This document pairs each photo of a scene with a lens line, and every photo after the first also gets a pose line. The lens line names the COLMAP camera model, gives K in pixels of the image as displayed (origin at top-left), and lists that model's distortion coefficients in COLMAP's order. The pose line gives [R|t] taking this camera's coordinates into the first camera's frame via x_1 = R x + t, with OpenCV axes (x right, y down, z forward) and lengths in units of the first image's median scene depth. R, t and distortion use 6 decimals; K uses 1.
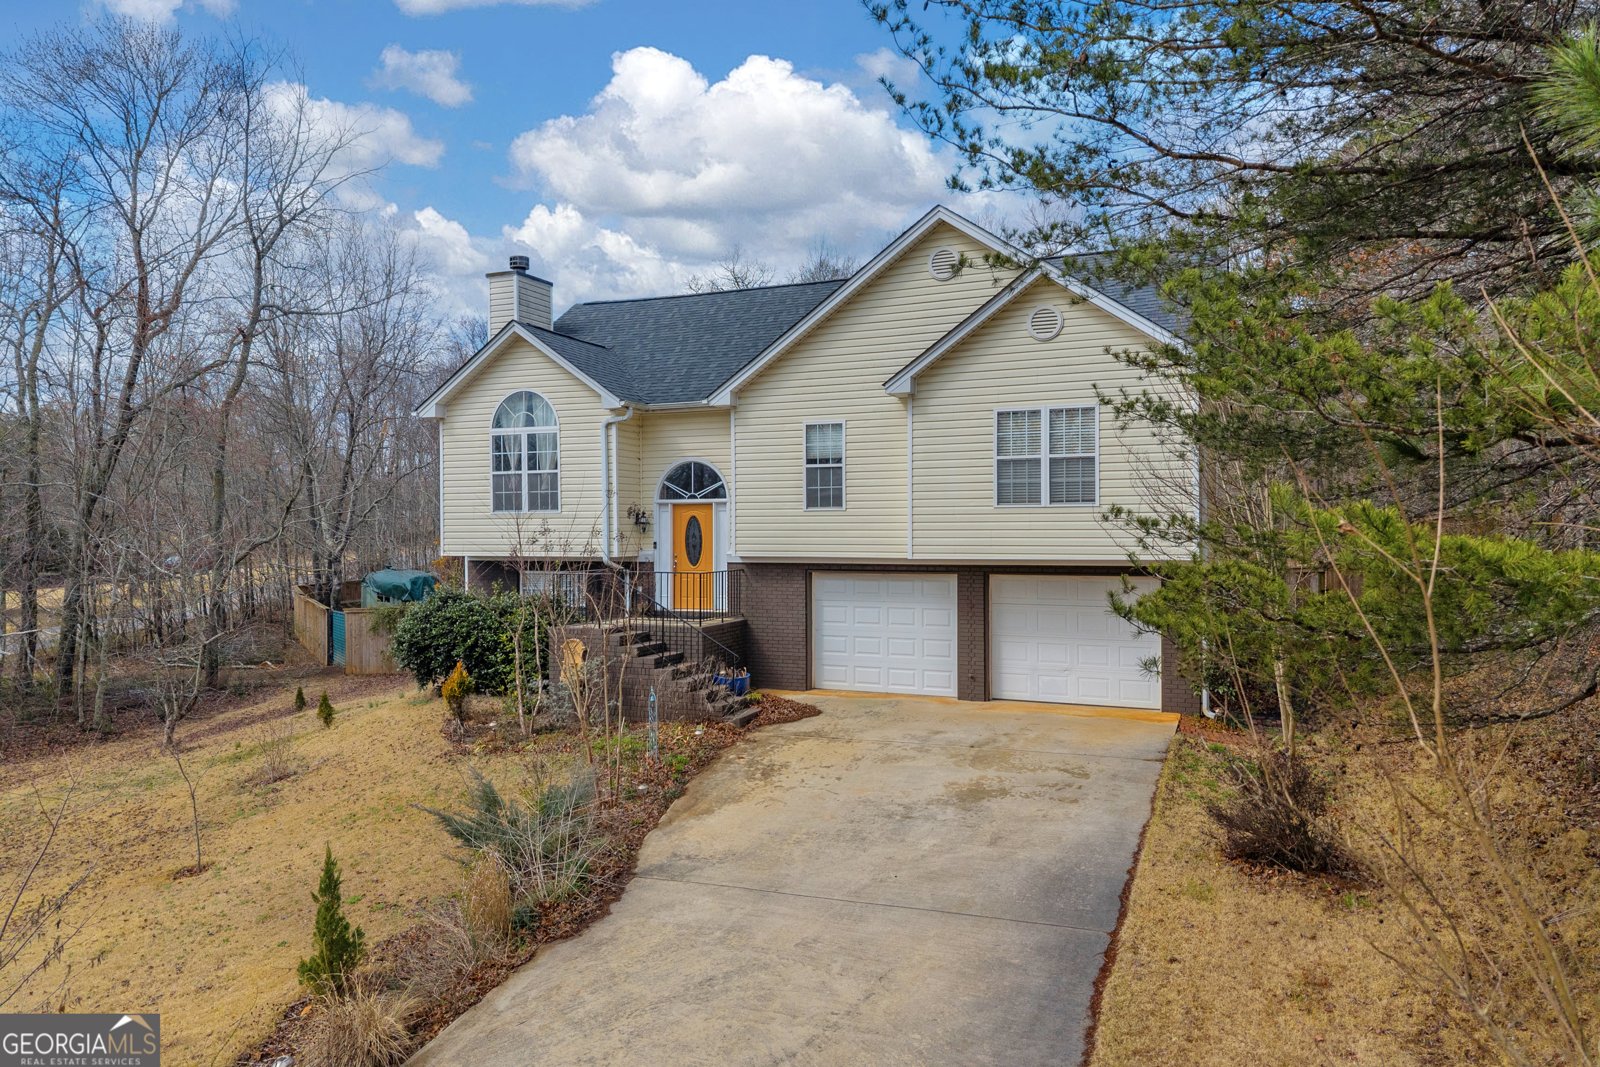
lens RADIAL K [[1080.2, 0, 800.0], [0, 1080.2, 533.5], [0, 0, 1]] dist [-0.001096, -0.000932]
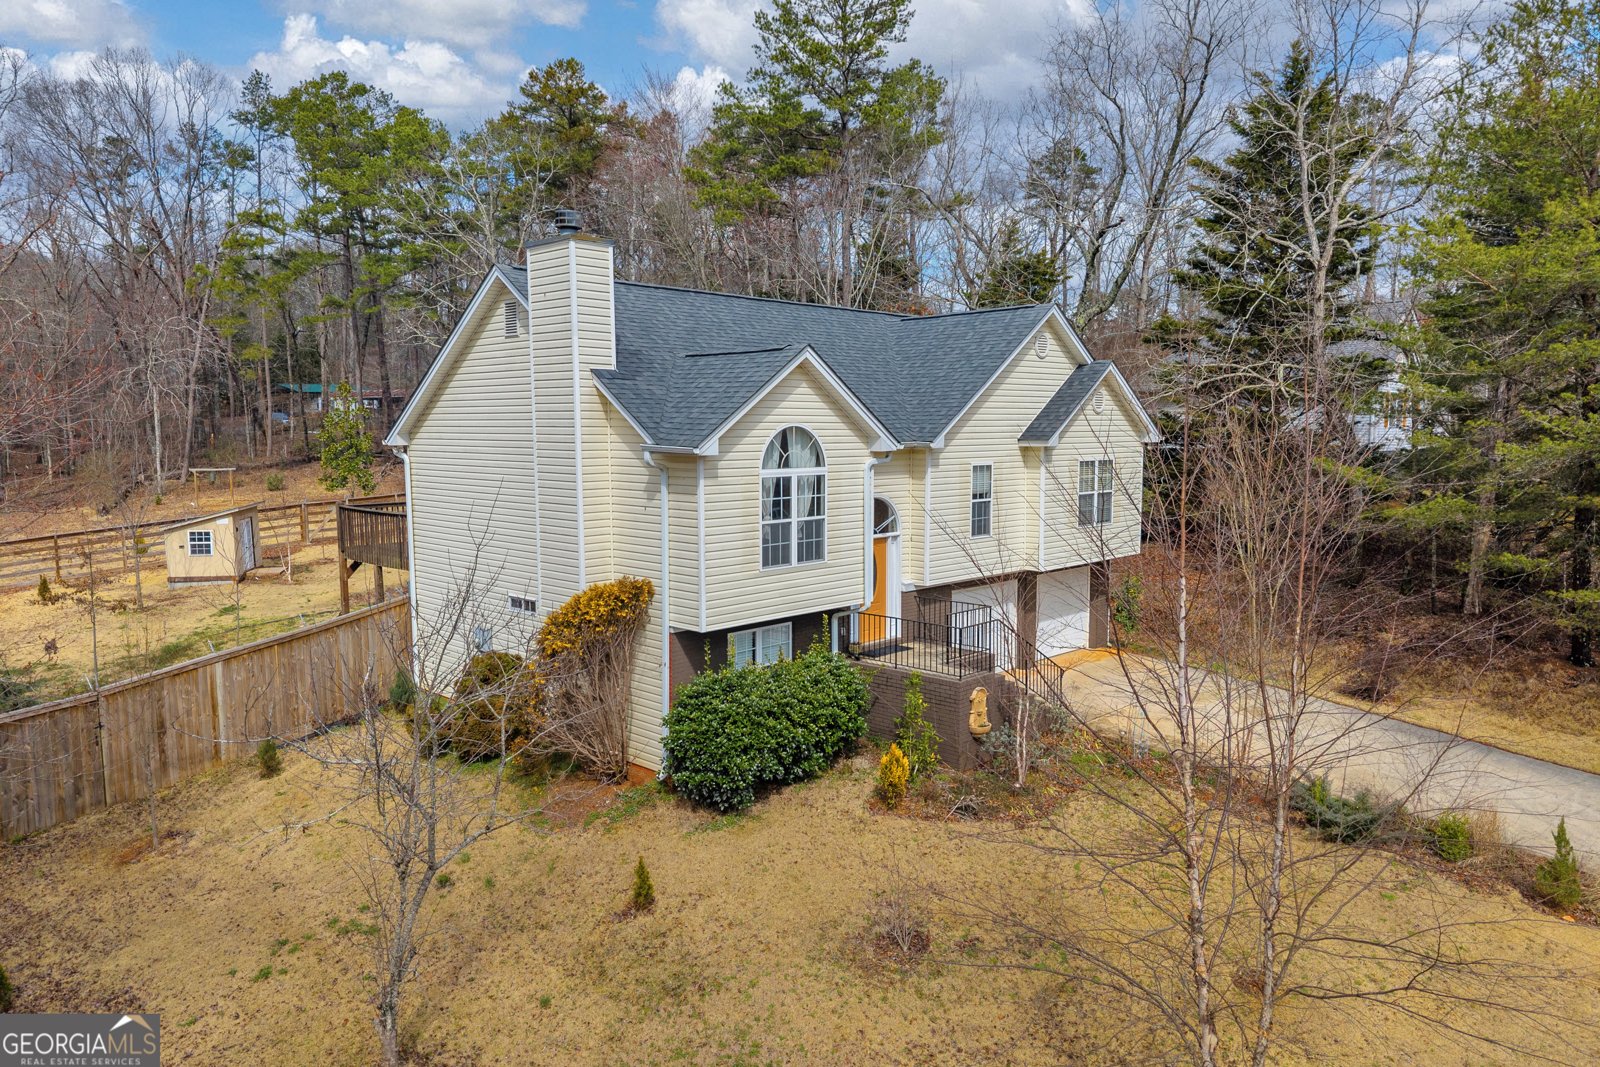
lens RADIAL K [[1080.2, 0, 800.0], [0, 1080.2, 533.5], [0, 0, 1]] dist [-0.001096, -0.000932]
pose [[0.361211, -0.087962, 0.928326, -1.117434], [0.001163, 0.995583, 0.093882, -0.134092], [-0.932483, -0.032832, 0.359718, 0.734226]]
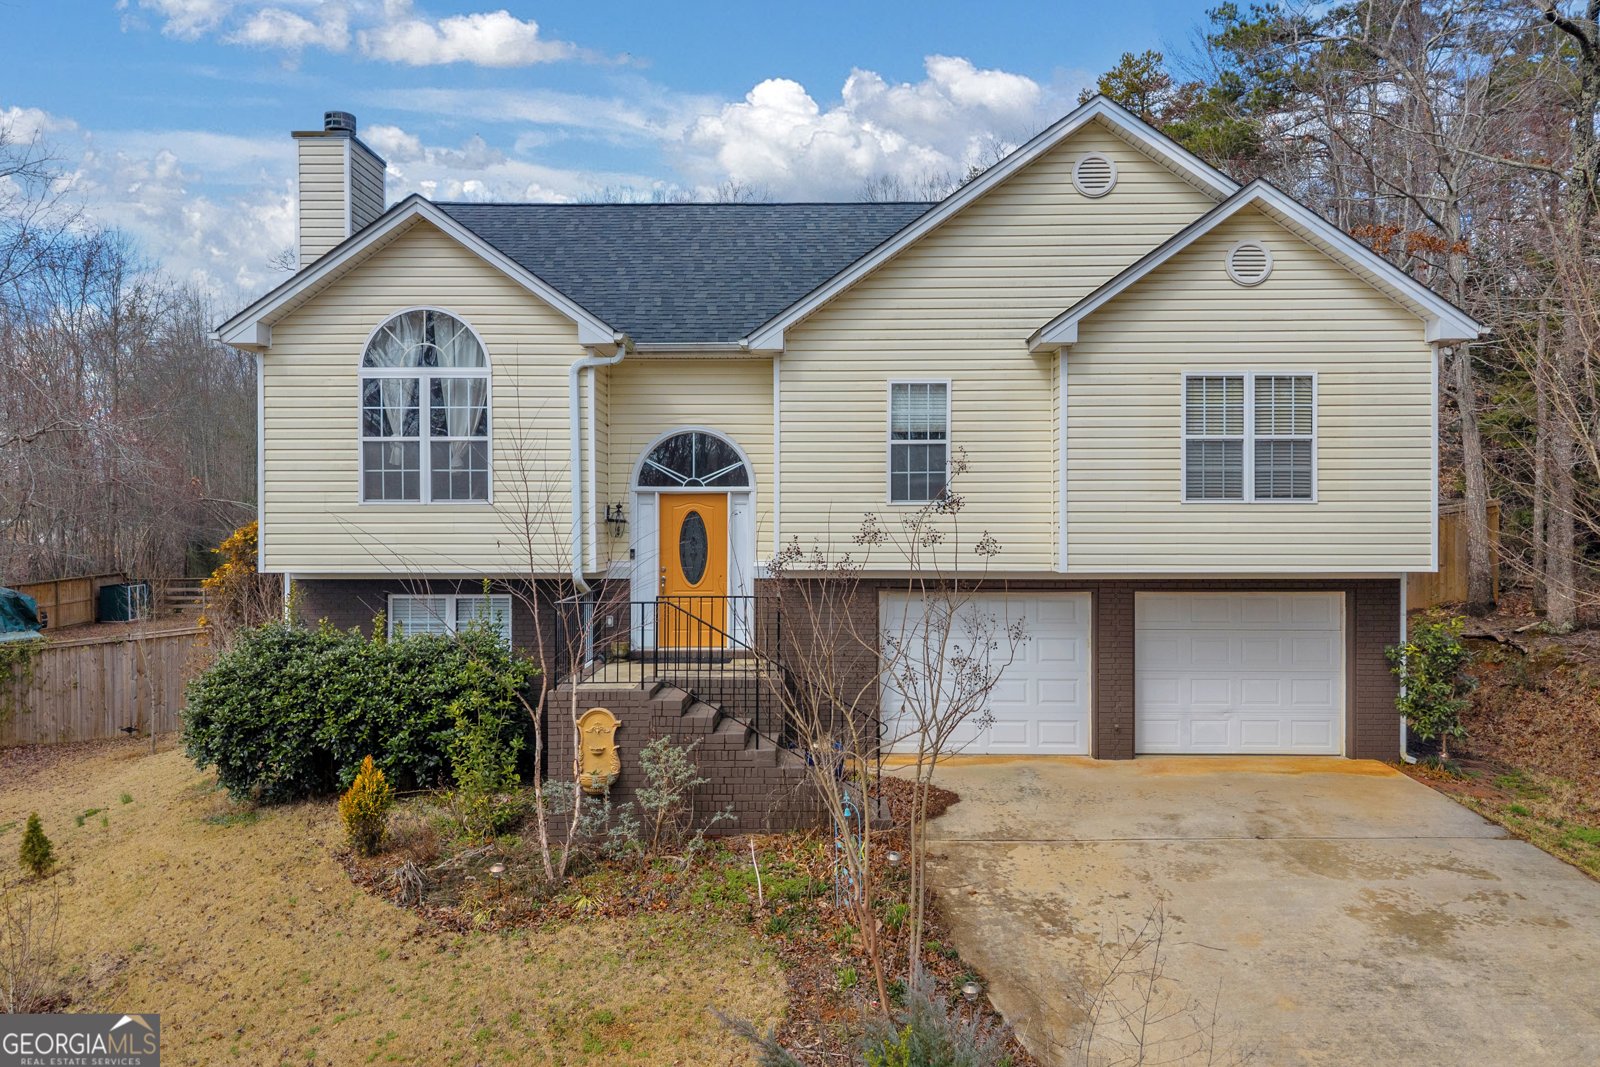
lens RADIAL K [[1085.0, 0, 800.0], [0, 1085.0, 533.5], [0, 0, 1]] dist [-0.006062, -0.001576]
pose [[0.927106, 0.001955, 0.374794, -0.308425], [-0.002410, 0.999997, 0.000746, -0.002871], [-0.374791, -0.001595, 0.927108, 0.354807]]
